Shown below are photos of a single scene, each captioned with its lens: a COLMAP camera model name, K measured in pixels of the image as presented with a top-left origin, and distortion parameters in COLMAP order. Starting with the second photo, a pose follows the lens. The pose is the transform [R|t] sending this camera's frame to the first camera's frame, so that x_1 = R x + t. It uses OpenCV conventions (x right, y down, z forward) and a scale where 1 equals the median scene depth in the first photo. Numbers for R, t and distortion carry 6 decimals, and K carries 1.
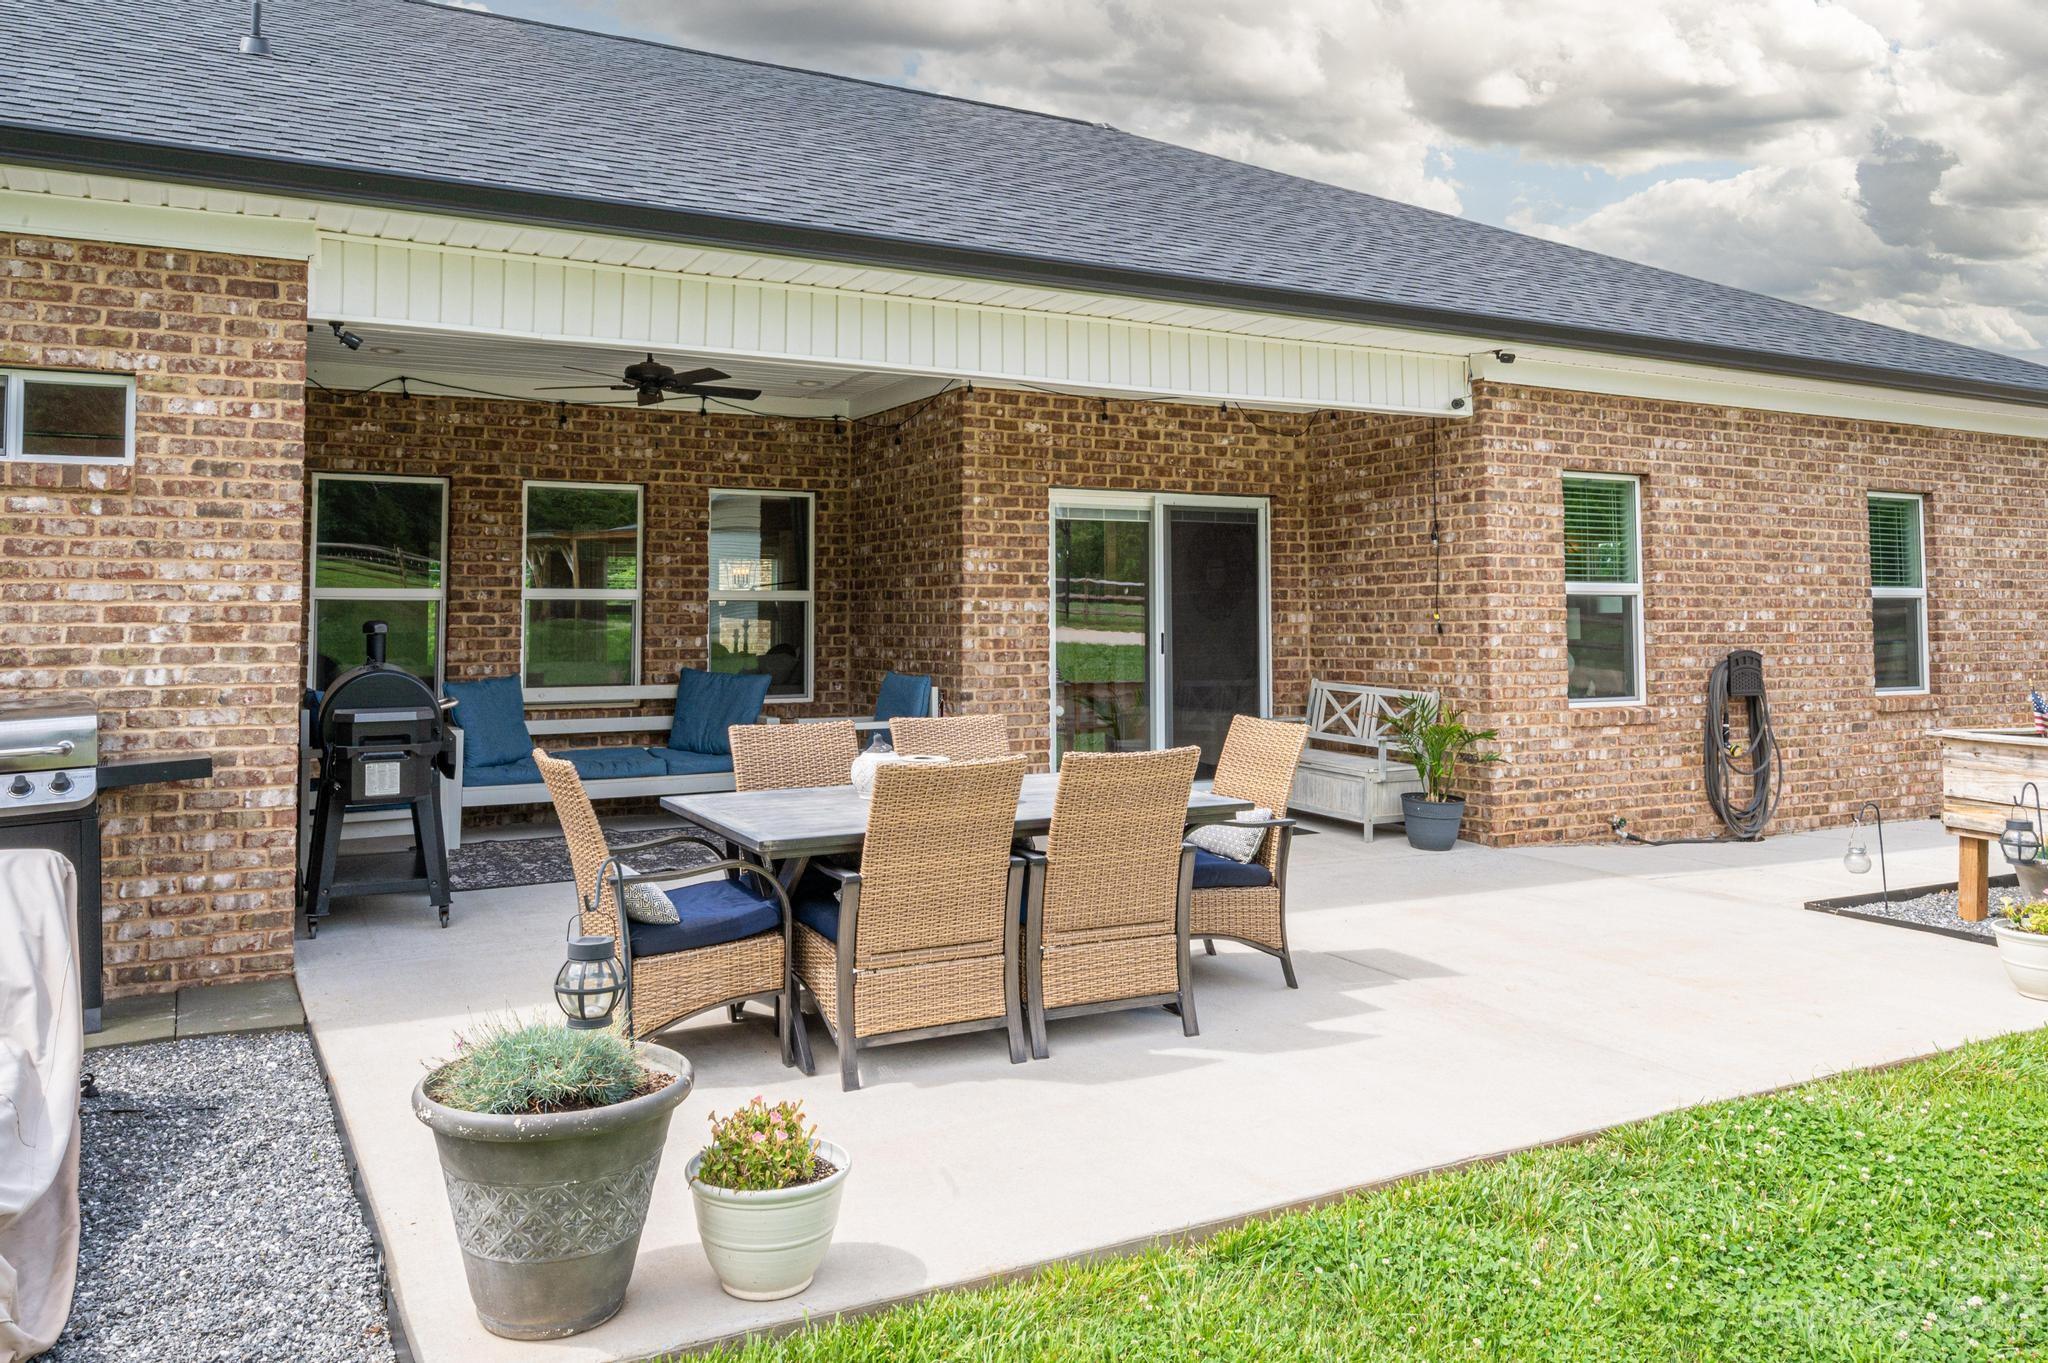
lens RADIAL K [[1513.6, 0, 1022.6], [0, 1513.6, 537.3], [0, 0, 1]] dist [0.002568, 0.000030]
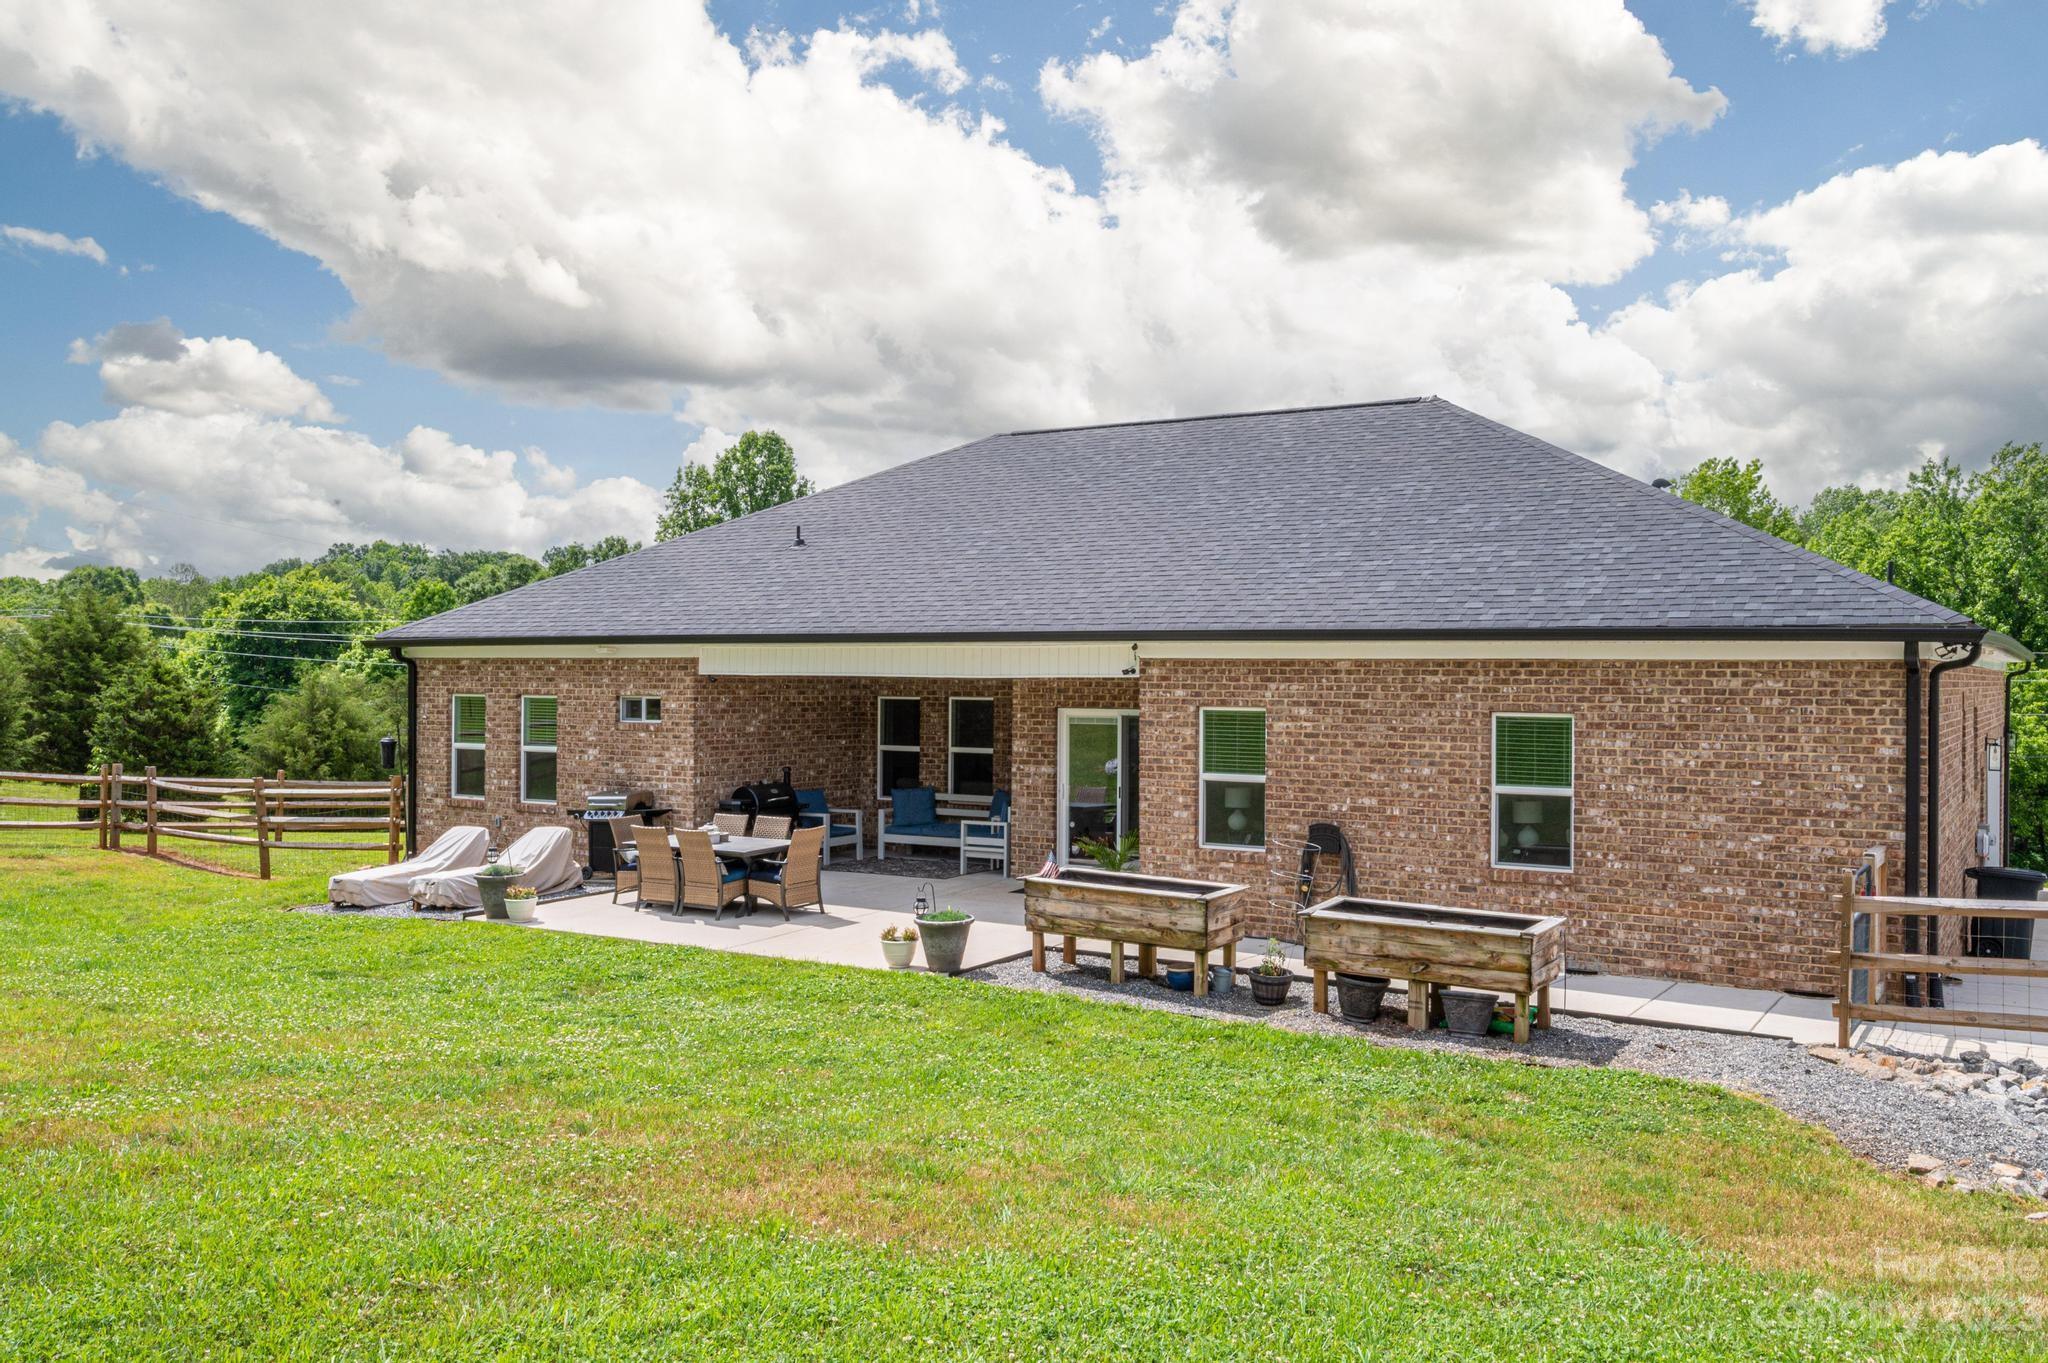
lens RADIAL K [[1658.5, 0, 1024.0], [0, 1658.5, 681.5], [0, 0, 1]] dist [0.004062, 0.000920]
pose [[0.492163, 0.010283, -0.870442, 1.800109], [0.042672, 0.998443, 0.035923, -0.141663], [0.869456, -0.054824, 0.490958, -0.066963]]
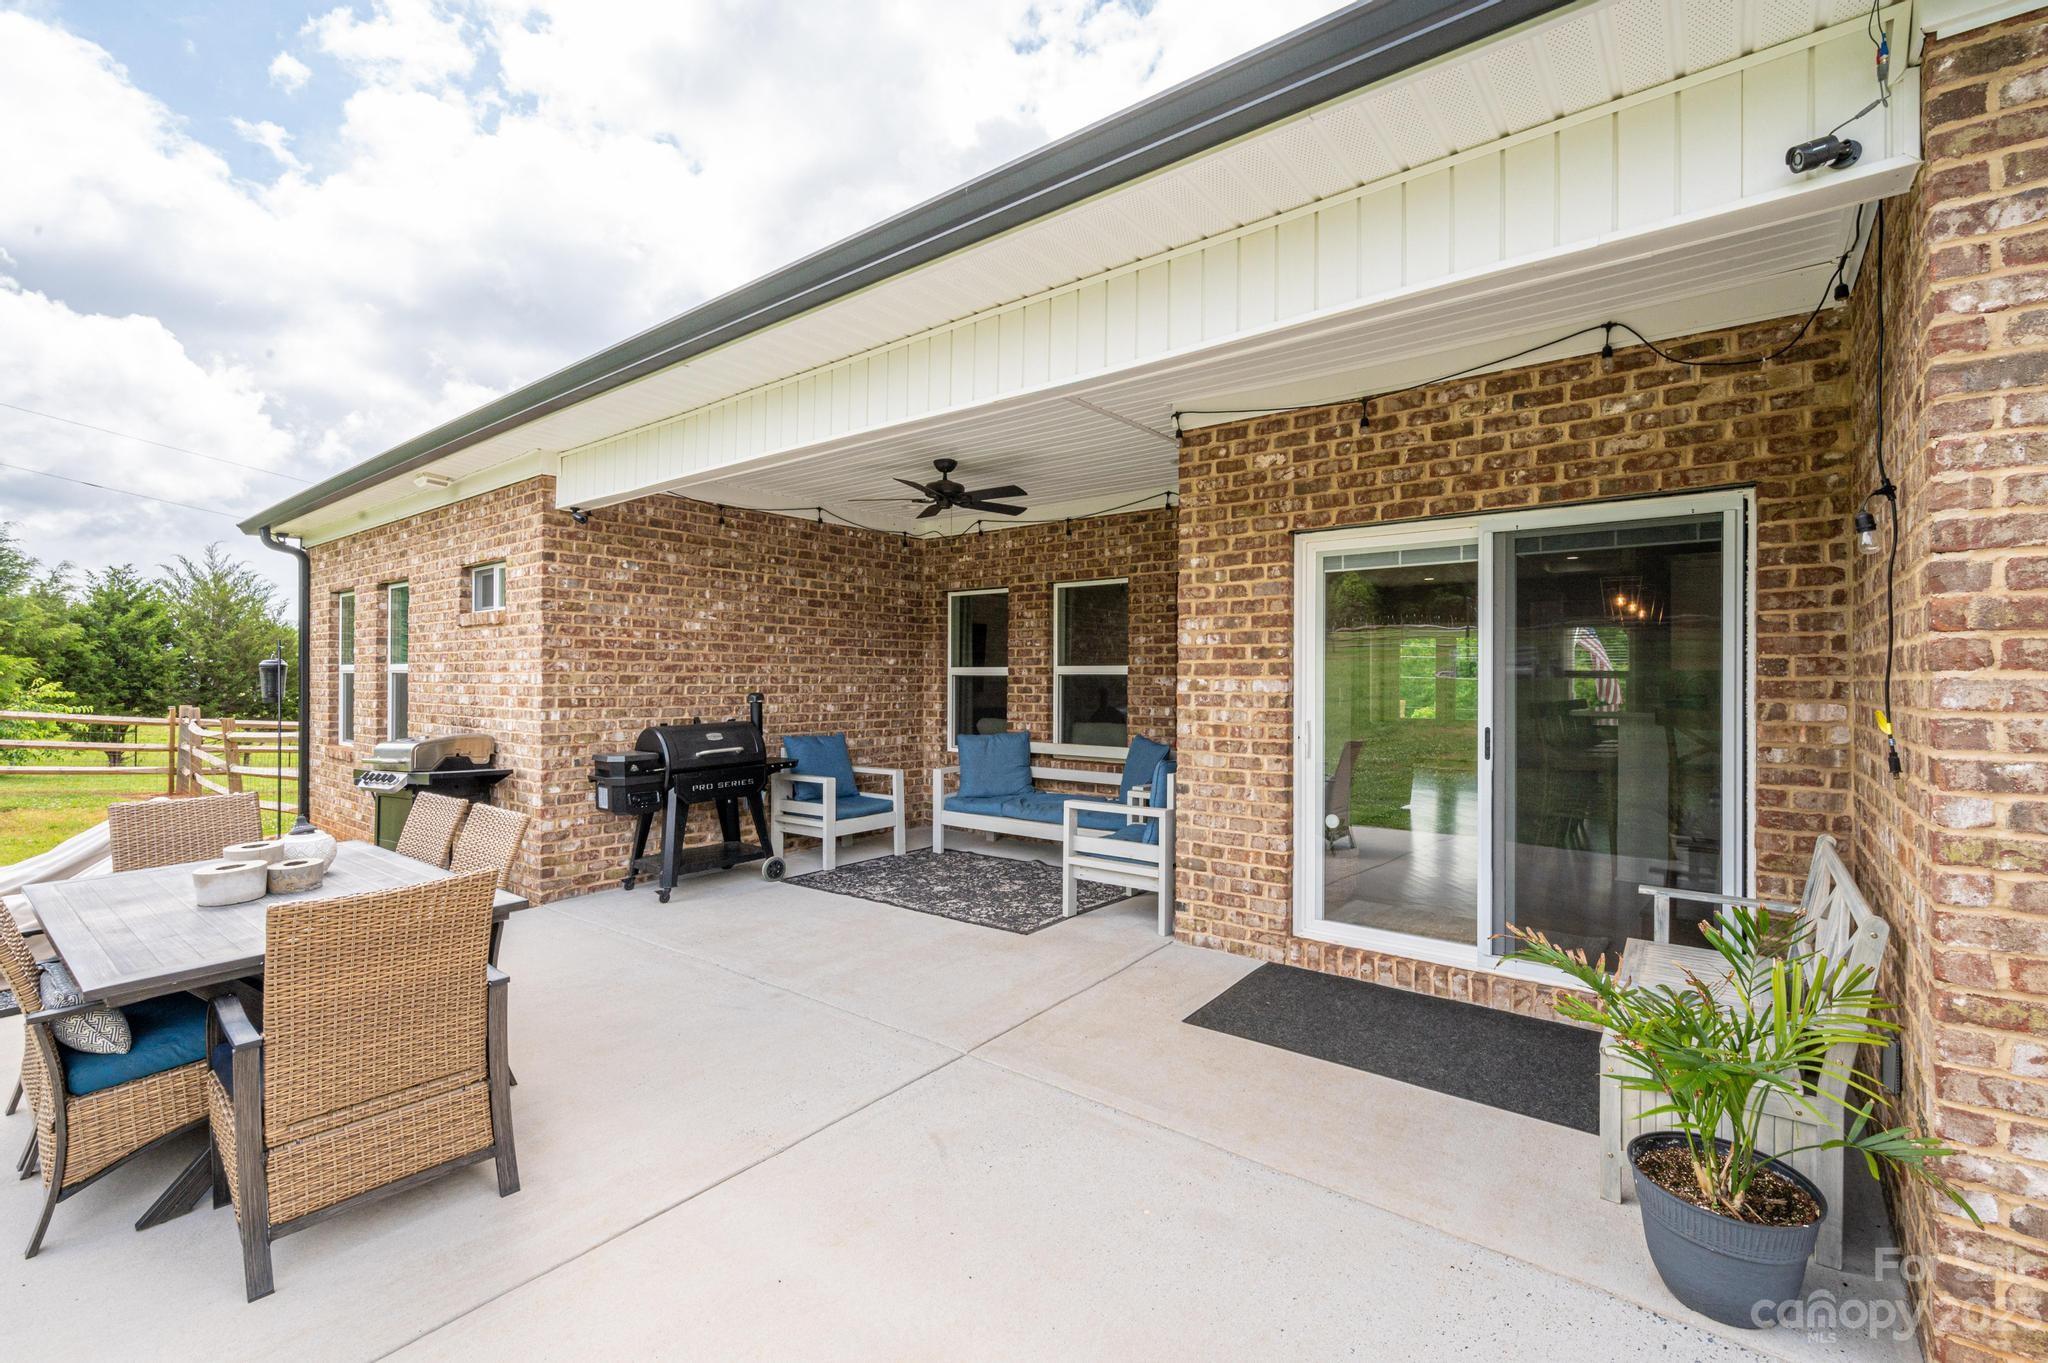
lens RADIAL K [[902.7, 0, 1024.9], [0, 902.7, 674.8], [0, 0, 1]] dist [0.002114, 0.000154]
pose [[0.385559, 0.003375, -0.922677, 0.386440], [0.049490, 0.998478, 0.024333, 0.021119], [0.921355, -0.055045, 0.384806, 0.679357]]
